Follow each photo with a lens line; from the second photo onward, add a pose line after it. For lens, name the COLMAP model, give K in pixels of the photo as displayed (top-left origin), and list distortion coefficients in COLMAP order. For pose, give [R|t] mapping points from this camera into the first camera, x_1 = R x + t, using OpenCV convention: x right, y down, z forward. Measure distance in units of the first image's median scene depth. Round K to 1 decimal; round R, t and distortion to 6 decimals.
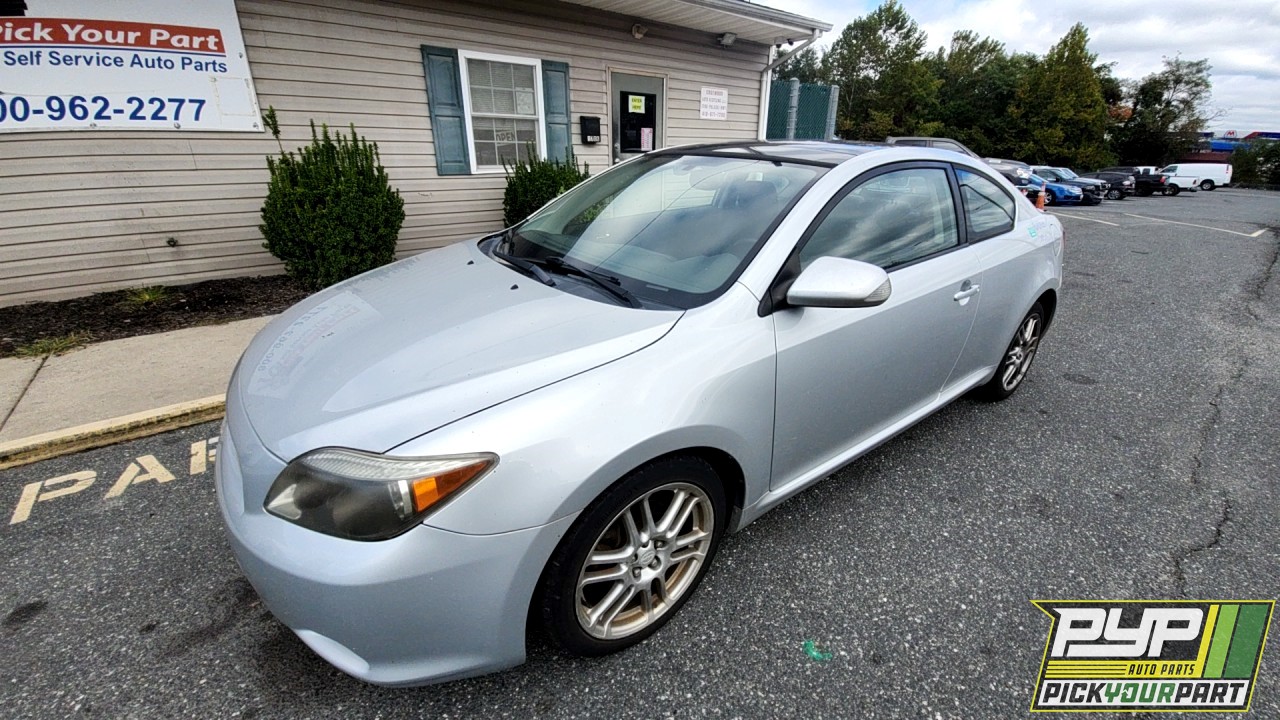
lens RADIAL K [[504.9, 0, 640.0], [0, 504.9, 360.0], [0, 0, 1]] dist [-0.001049, -0.012240]
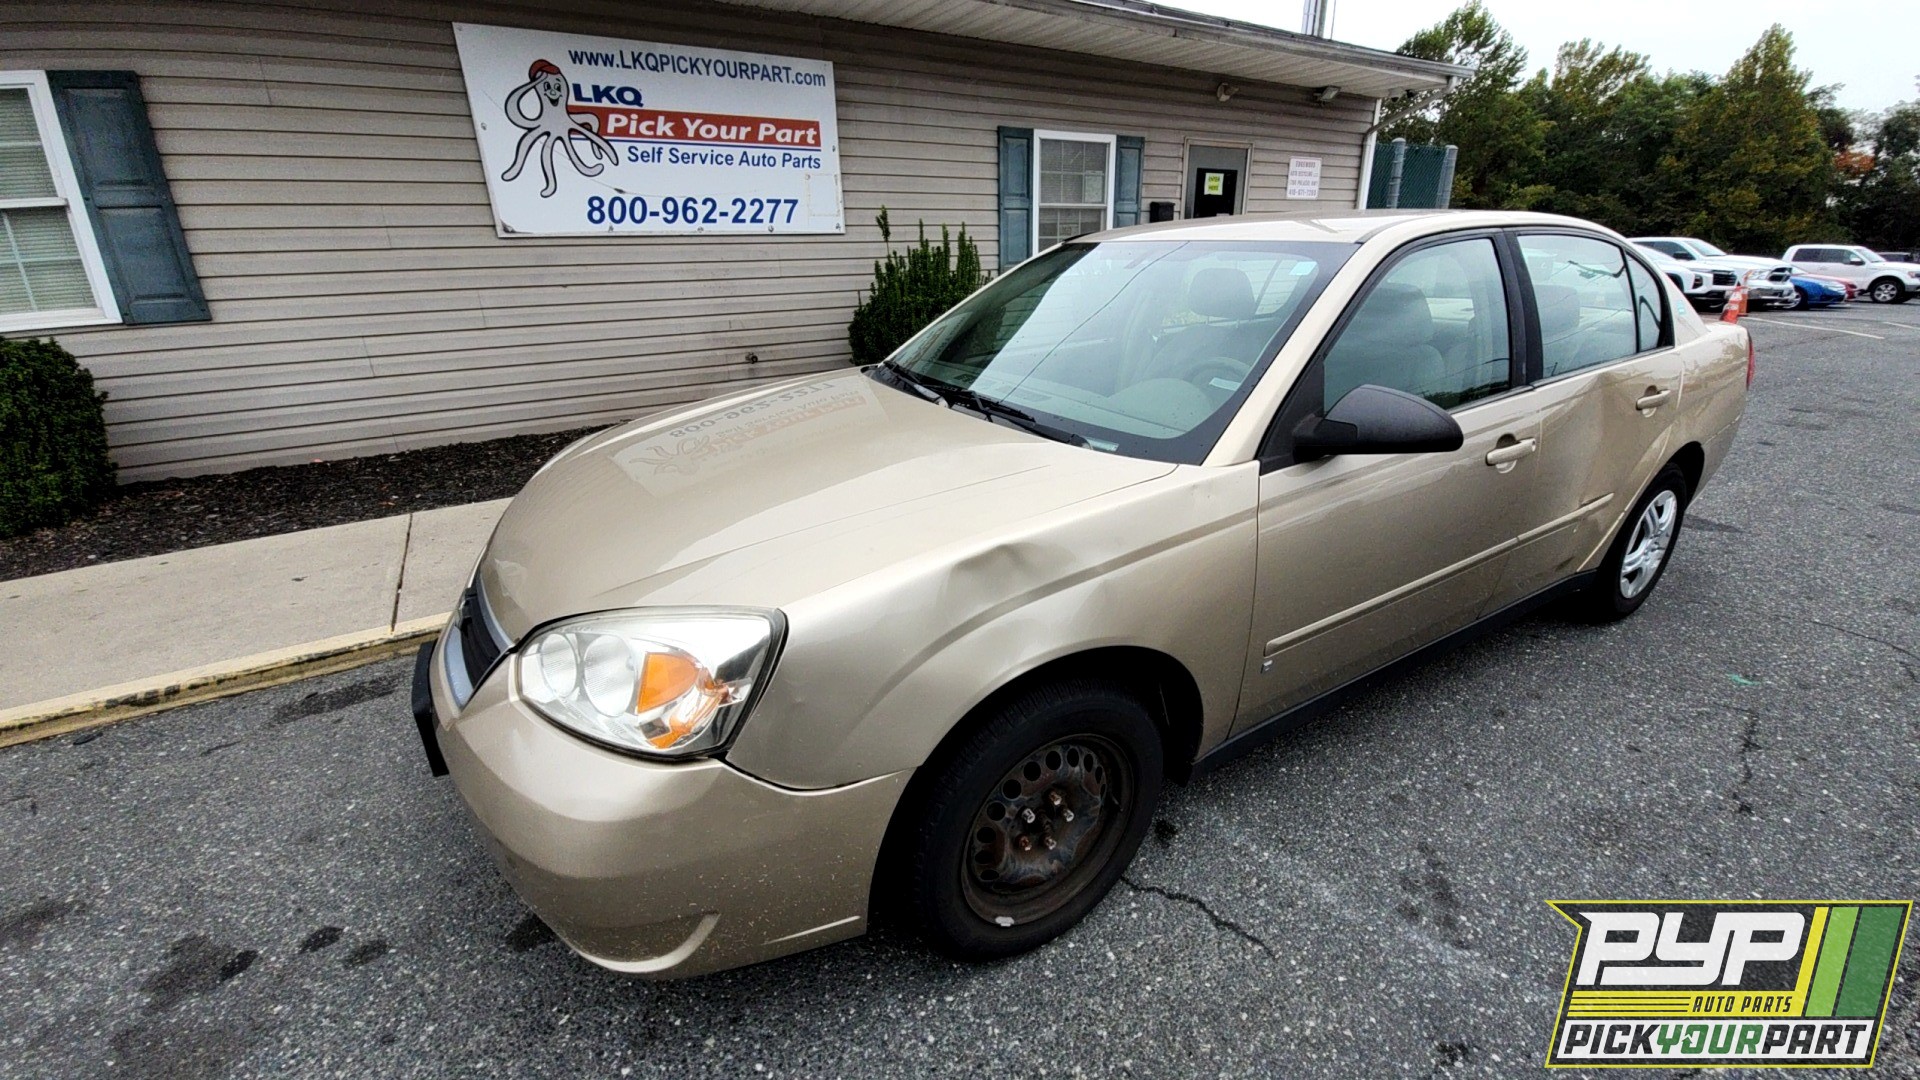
lens RADIAL K [[757.3, 0, 960.0], [0, 757.3, 540.0], [0, 0, 1]] dist [-0.001049, -0.012240]
pose [[0.993310, 0.011076, -0.114943, -0.281267], [-0.013597, 0.999683, -0.021174, 0.078858], [0.114672, 0.022595, 0.993146, -0.209242]]
